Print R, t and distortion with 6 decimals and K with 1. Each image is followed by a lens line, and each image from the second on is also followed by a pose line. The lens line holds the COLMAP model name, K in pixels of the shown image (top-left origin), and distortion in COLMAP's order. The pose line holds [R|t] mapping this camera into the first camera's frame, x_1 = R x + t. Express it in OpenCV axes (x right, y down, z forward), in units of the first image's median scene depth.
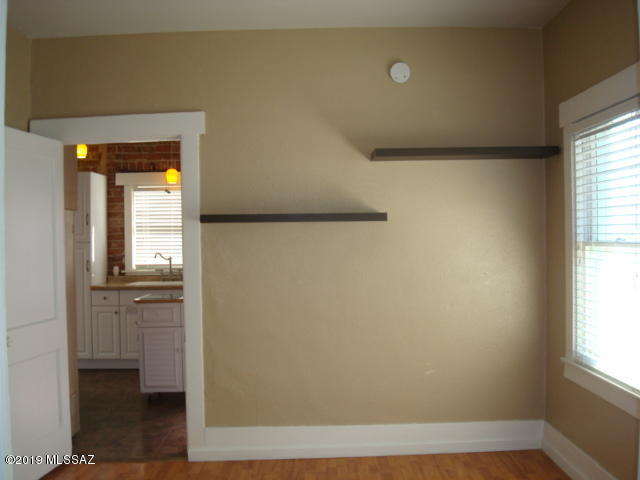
lens RADIAL K [[668.1, 0, 320.0], [0, 668.1, 240.0], [0, 0, 1]] dist [-0.099004, -0.009880]
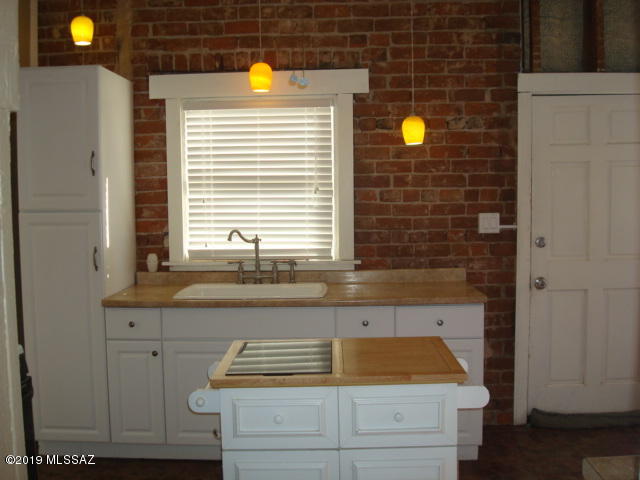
lens RADIAL K [[668.1, 0, 320.0], [0, 668.1, 240.0], [0, 0, 1]] dist [-0.099004, -0.009880]
pose [[0.999145, 0.001277, -0.041322, -0.152591], [0.001392, 0.997918, 0.064478, -0.005075], [0.041318, -0.064480, 0.997063, 0.478240]]
